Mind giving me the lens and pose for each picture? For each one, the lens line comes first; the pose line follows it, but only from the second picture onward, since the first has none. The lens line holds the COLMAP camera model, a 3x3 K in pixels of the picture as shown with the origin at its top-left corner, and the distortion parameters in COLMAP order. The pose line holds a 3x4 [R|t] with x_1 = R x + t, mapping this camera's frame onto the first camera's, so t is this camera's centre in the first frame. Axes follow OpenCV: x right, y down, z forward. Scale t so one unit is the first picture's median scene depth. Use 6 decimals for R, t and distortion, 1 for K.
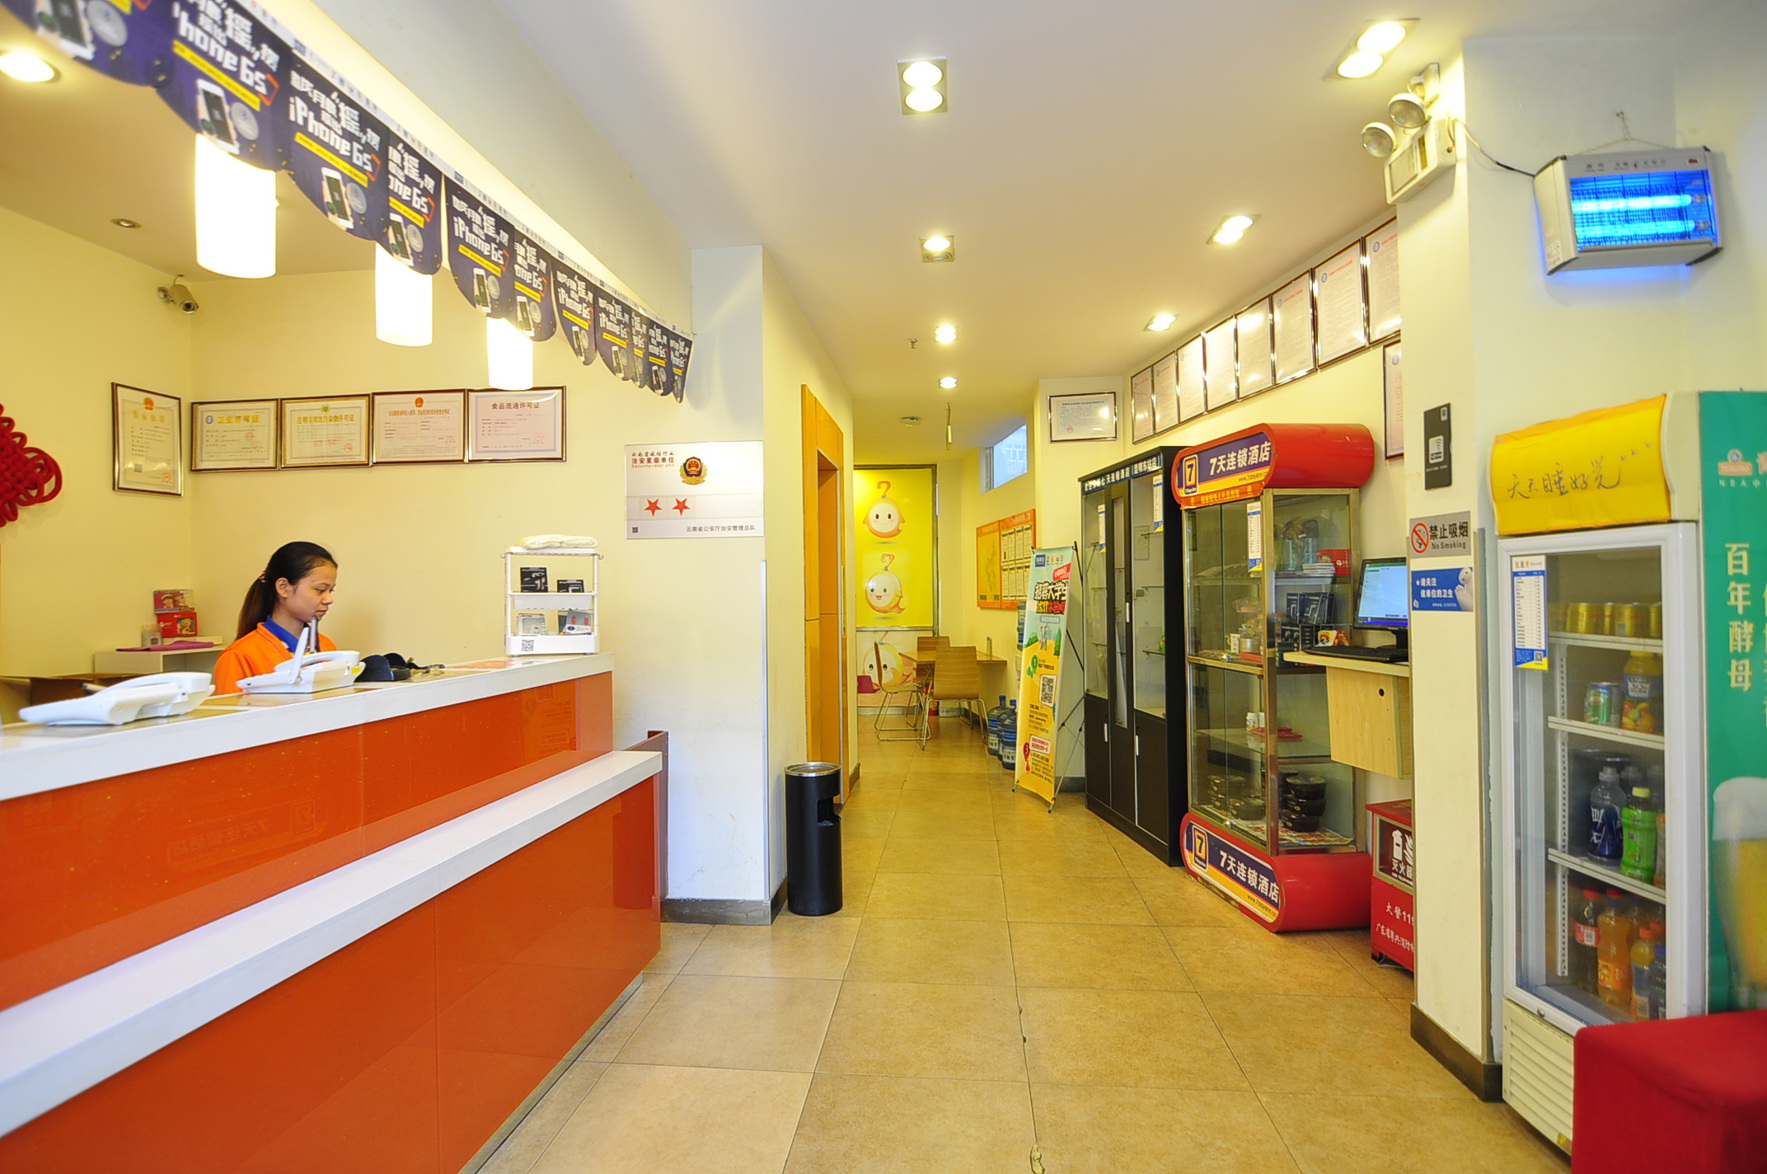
lens RADIAL K [[876.9, 0, 879.6], [0, 876.9, 590.1], [0, 0, 1]] dist [-0.002445, -0.000451]
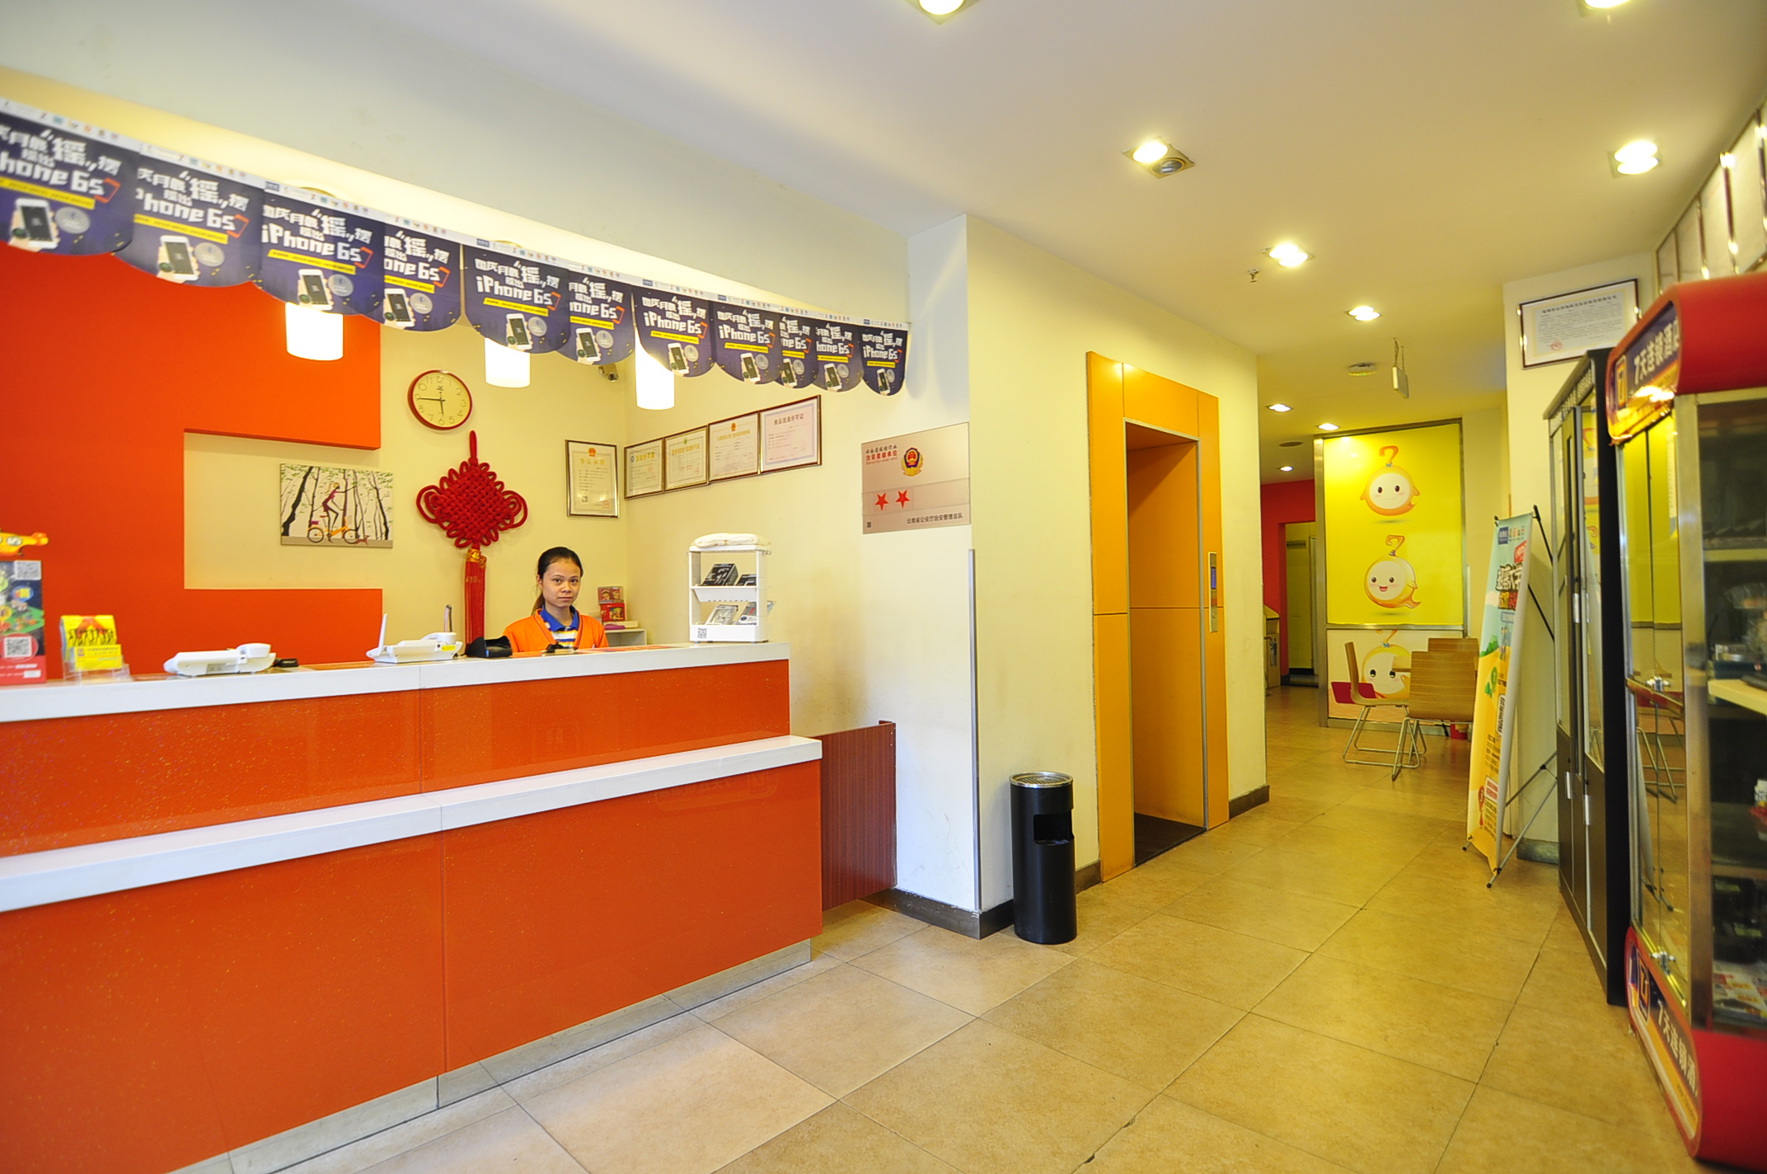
lens RADIAL K [[859.7, 0, 880.9], [0, 859.7, 590.1], [0, 0, 1]] dist [-0.005740, -0.004645]
pose [[0.782921, -0.006393, -0.622089, 0.367437], [0.010875, 0.999935, 0.003411, 0.005198], [0.622027, -0.009435, 0.782939, 0.221931]]
